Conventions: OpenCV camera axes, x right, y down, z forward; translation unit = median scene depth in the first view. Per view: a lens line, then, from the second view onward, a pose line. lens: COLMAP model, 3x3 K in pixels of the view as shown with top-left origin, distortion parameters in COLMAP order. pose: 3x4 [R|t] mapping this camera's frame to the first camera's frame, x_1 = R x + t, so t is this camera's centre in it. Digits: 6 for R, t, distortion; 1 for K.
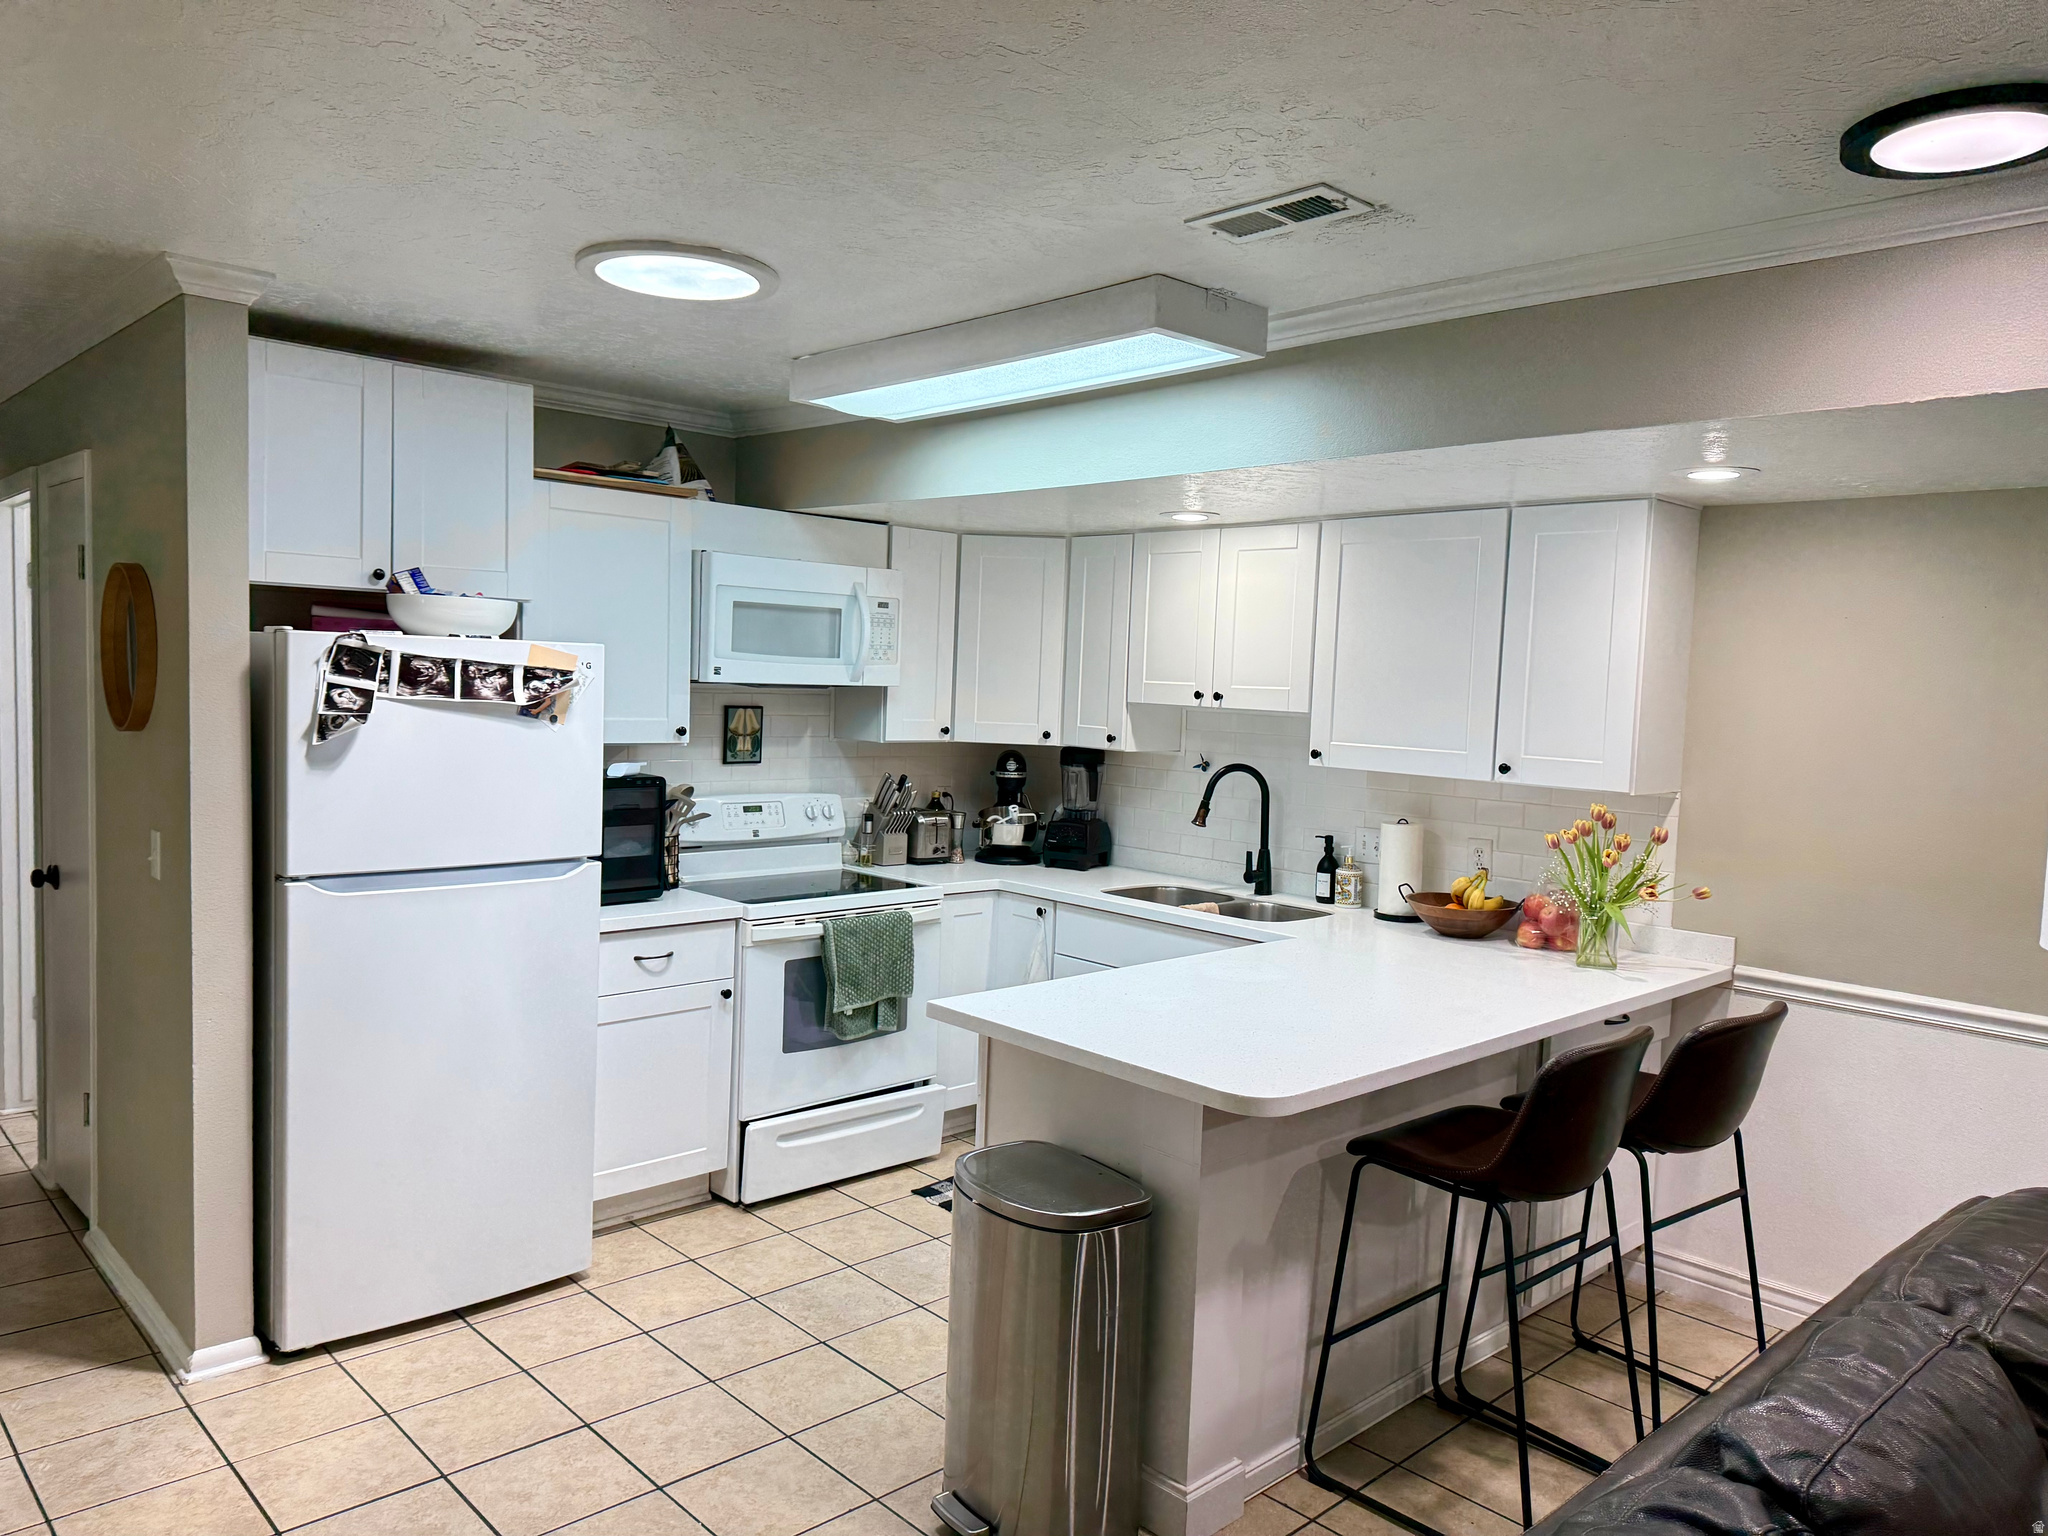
lens RADIAL K [[1450.7, 0, 1029.6], [0, 1450.7, 769.2], [0, 0, 1]] dist [0.056799, -0.062693]
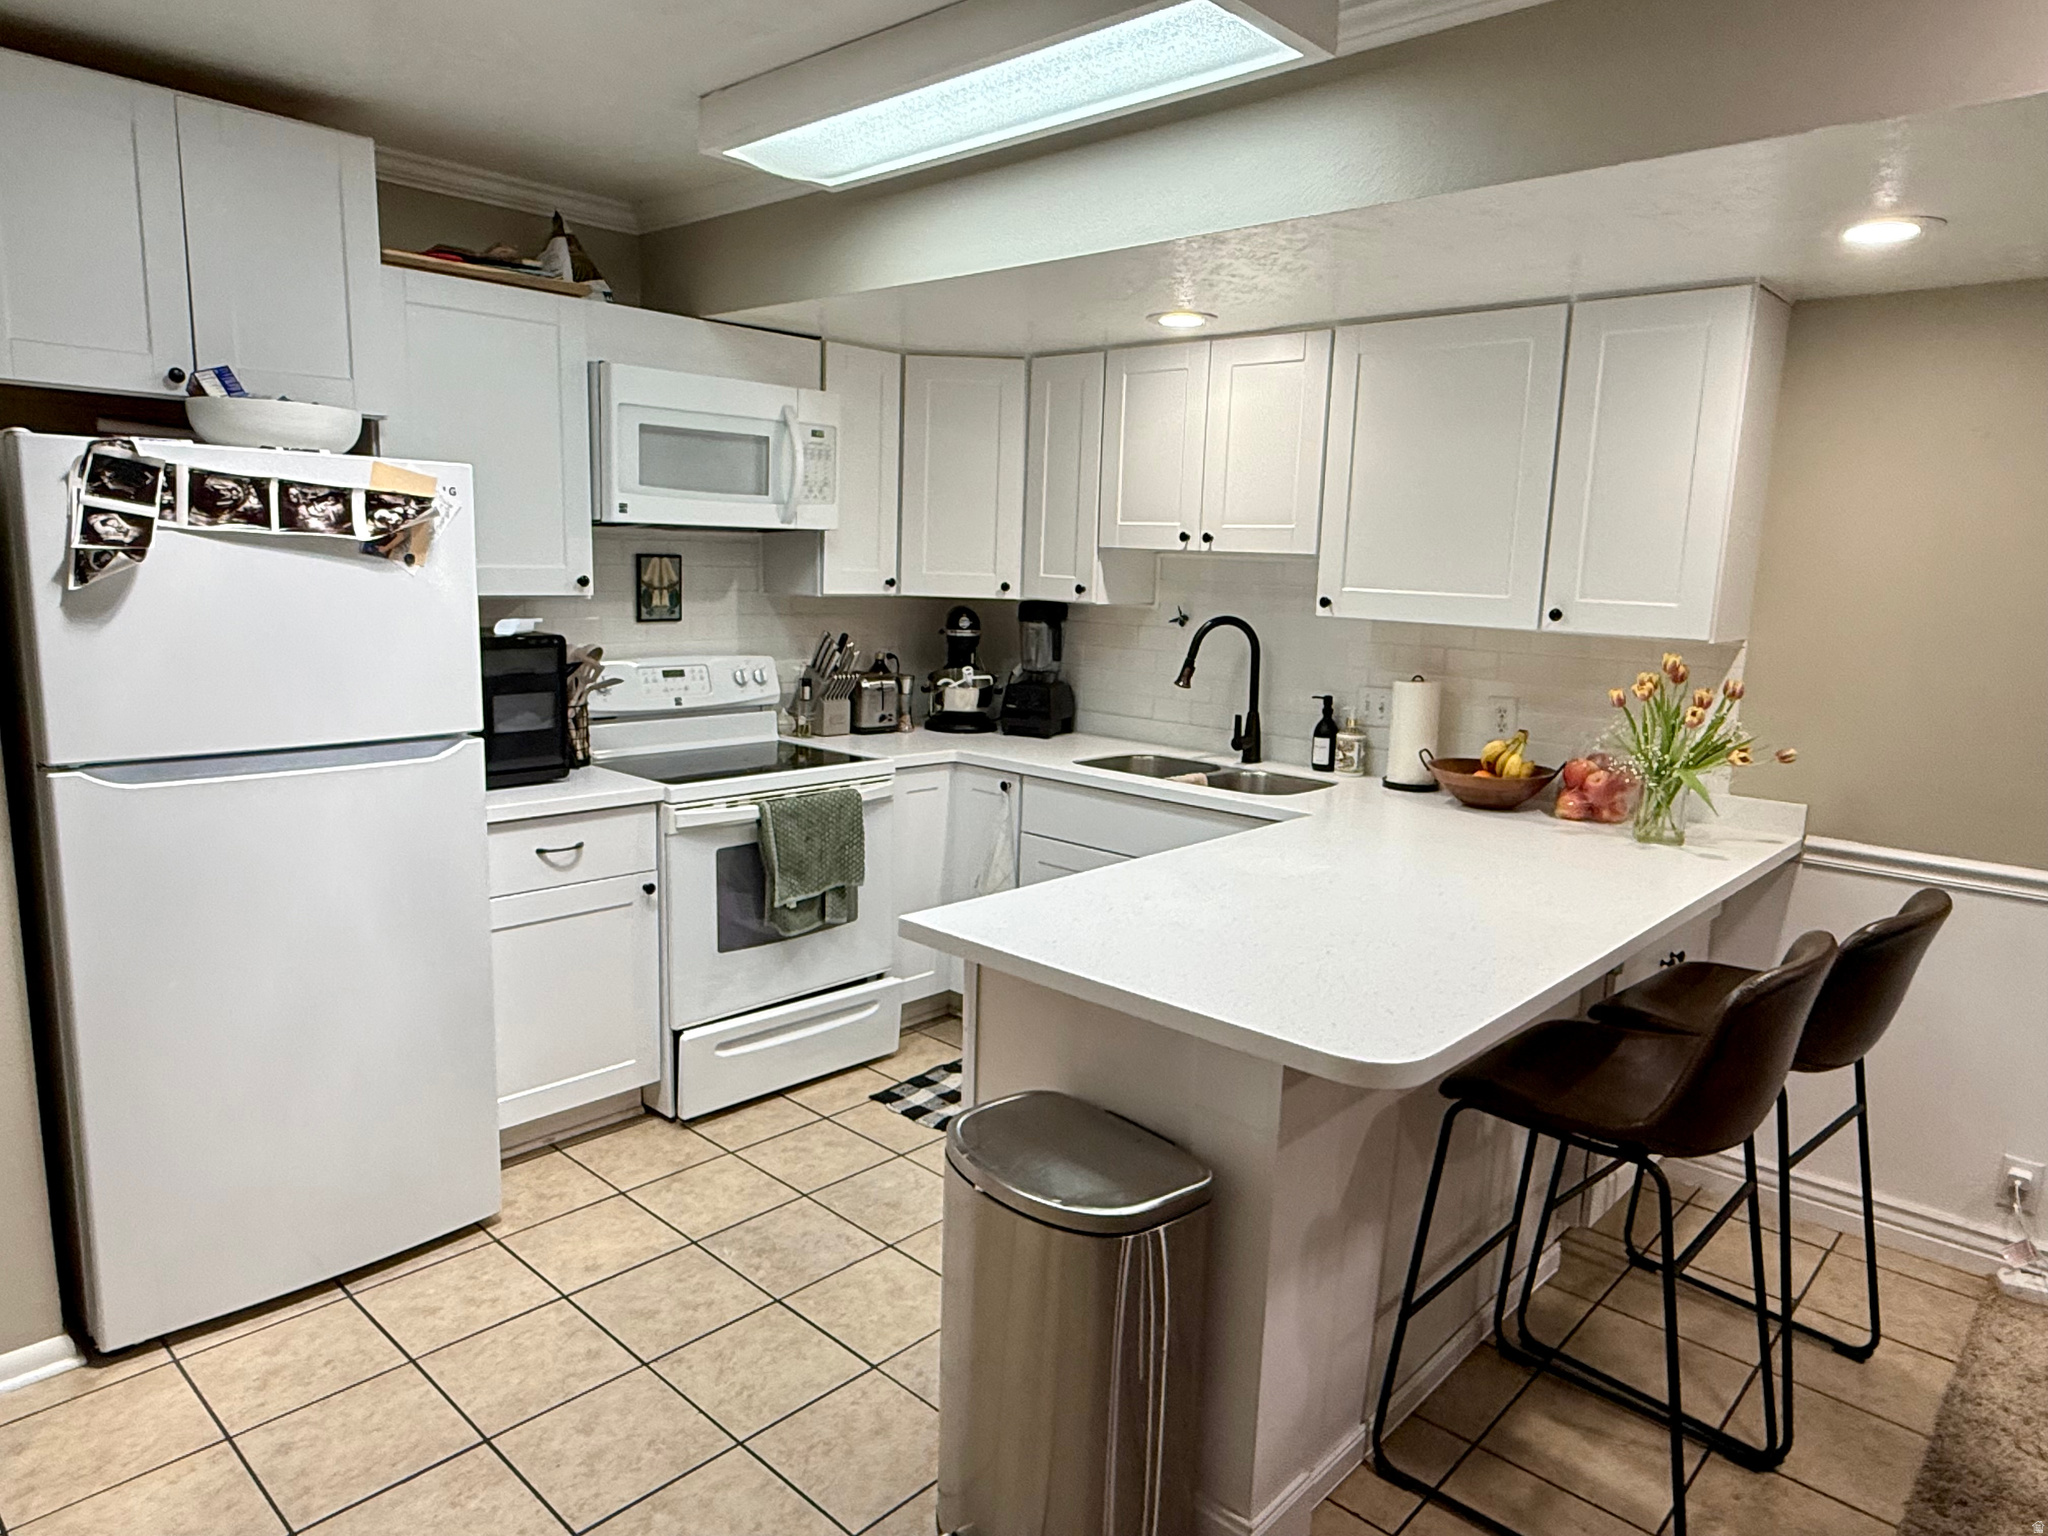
lens RADIAL K [[1319.8, 0, 1019.5], [0, 1319.8, 778.3], [0, 0, 1]] dist [-0.016555, 0.026554]
pose [[0.998268, -0.015825, 0.056665, -0.036948], [0.009809, 0.994434, 0.104902, 0.011273], [-0.058010, -0.104164, 0.992867, 0.246732]]
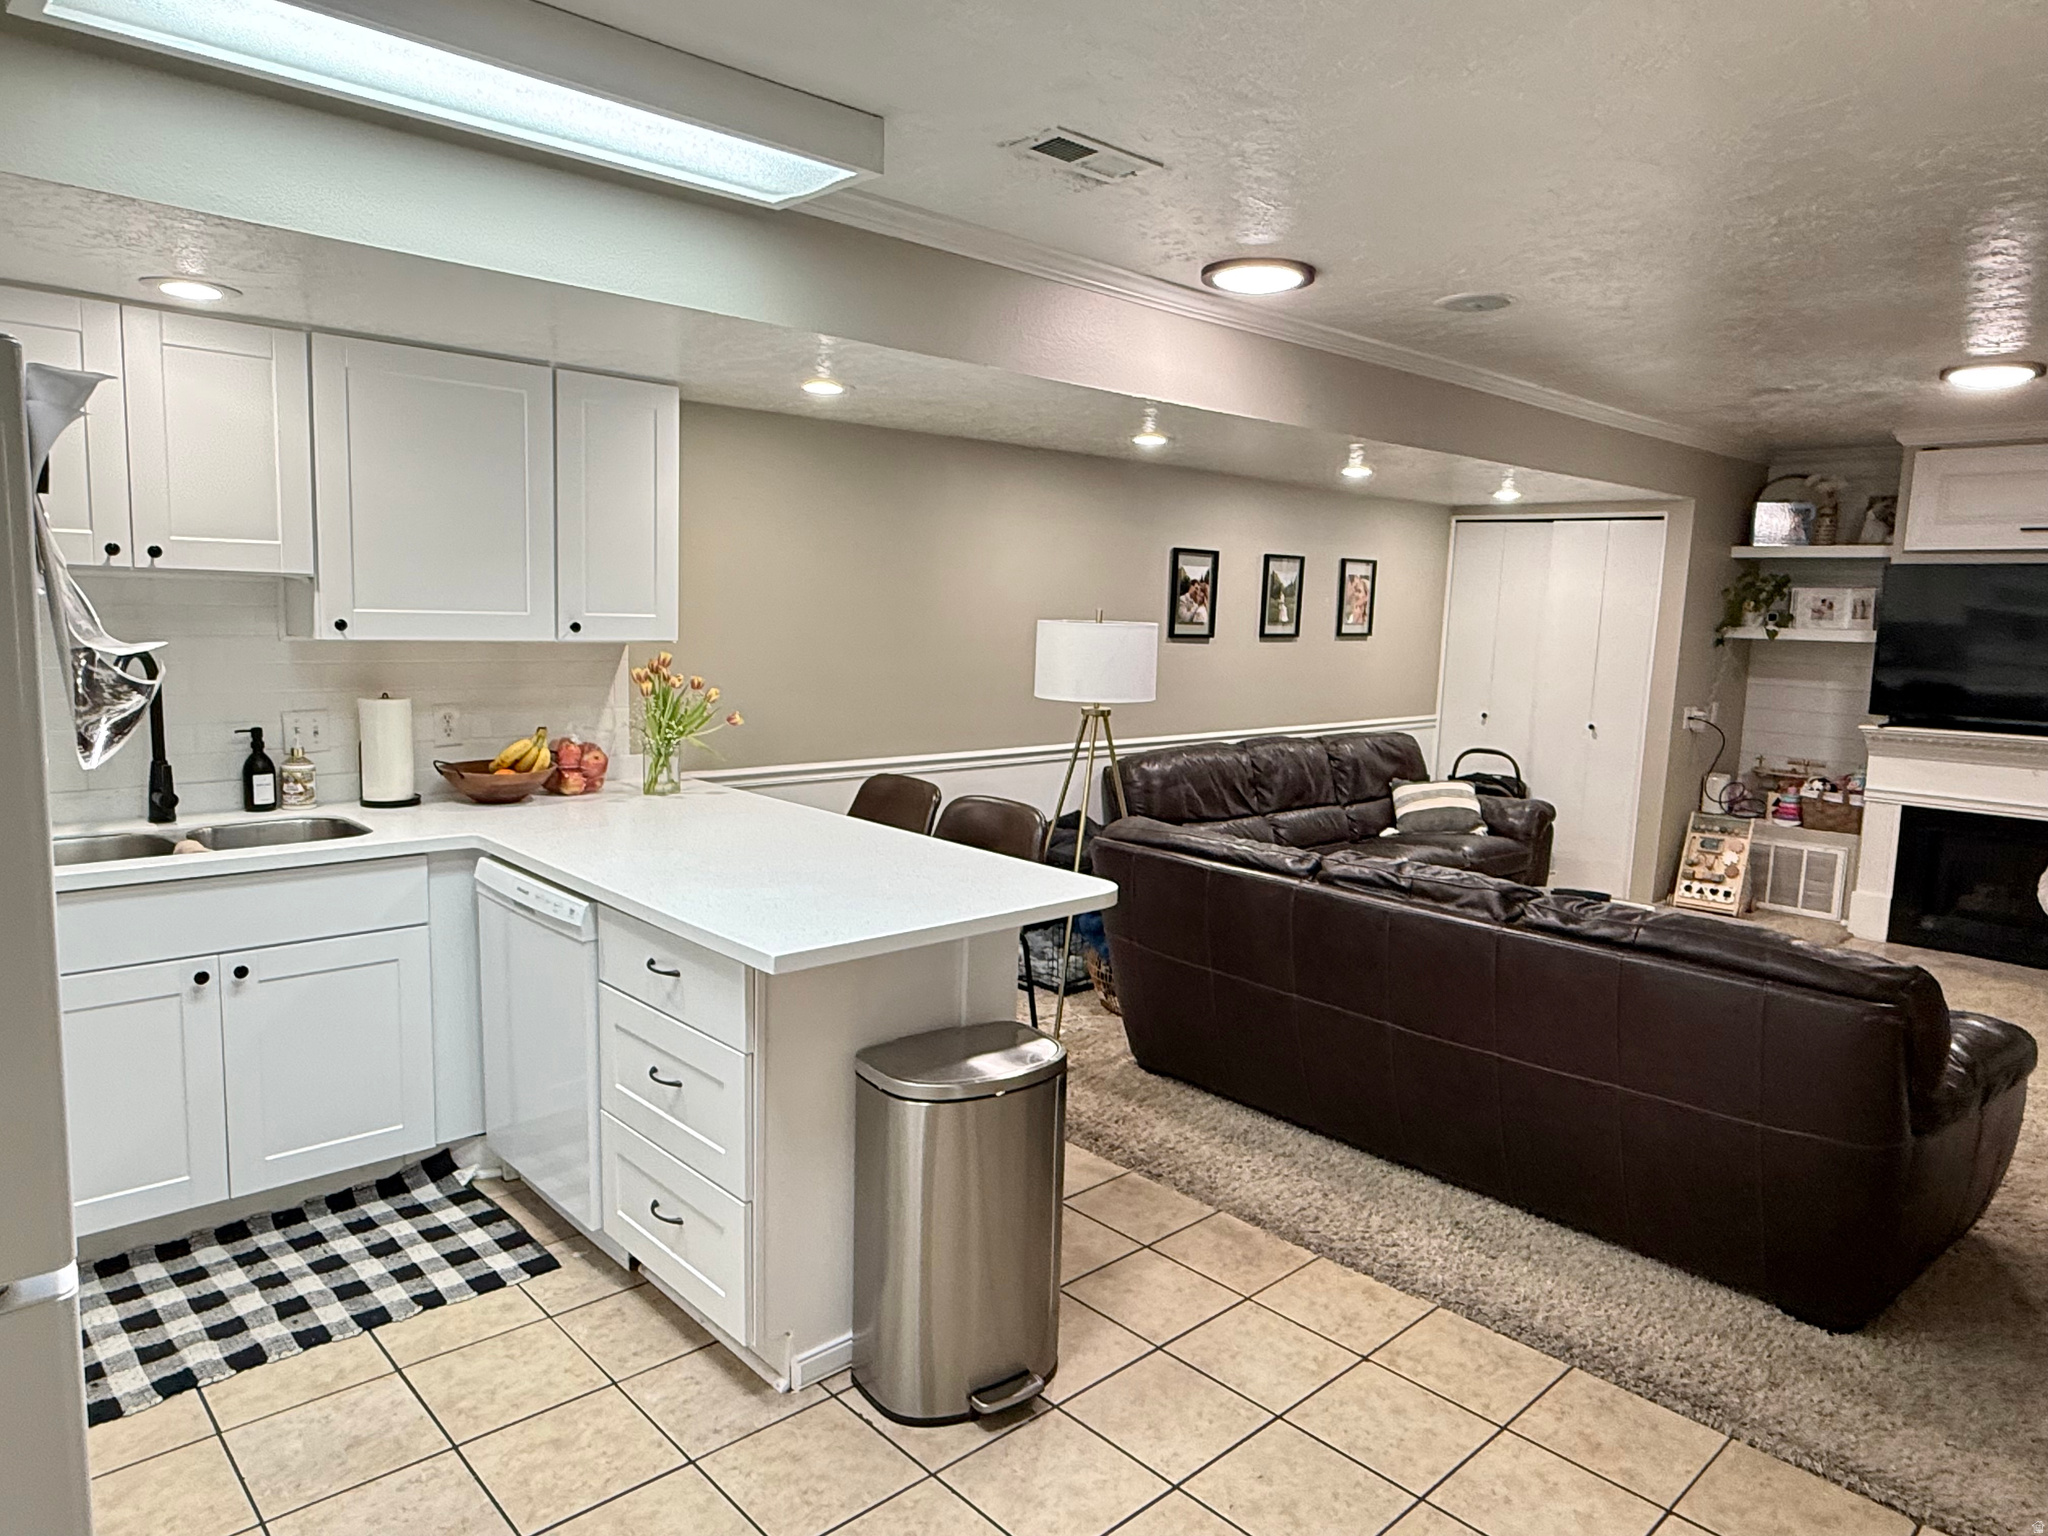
lens RADIAL K [[1319.8, 0, 1013.0], [0, 1319.8, 771.2], [0, 0, 1]] dist [-0.016555, 0.026554]
pose [[0.004733, -0.162234, 0.986741, -0.629693], [0.035470, 0.986158, 0.161968, -0.041171], [-0.999360, 0.034233, 0.010422, 0.706143]]
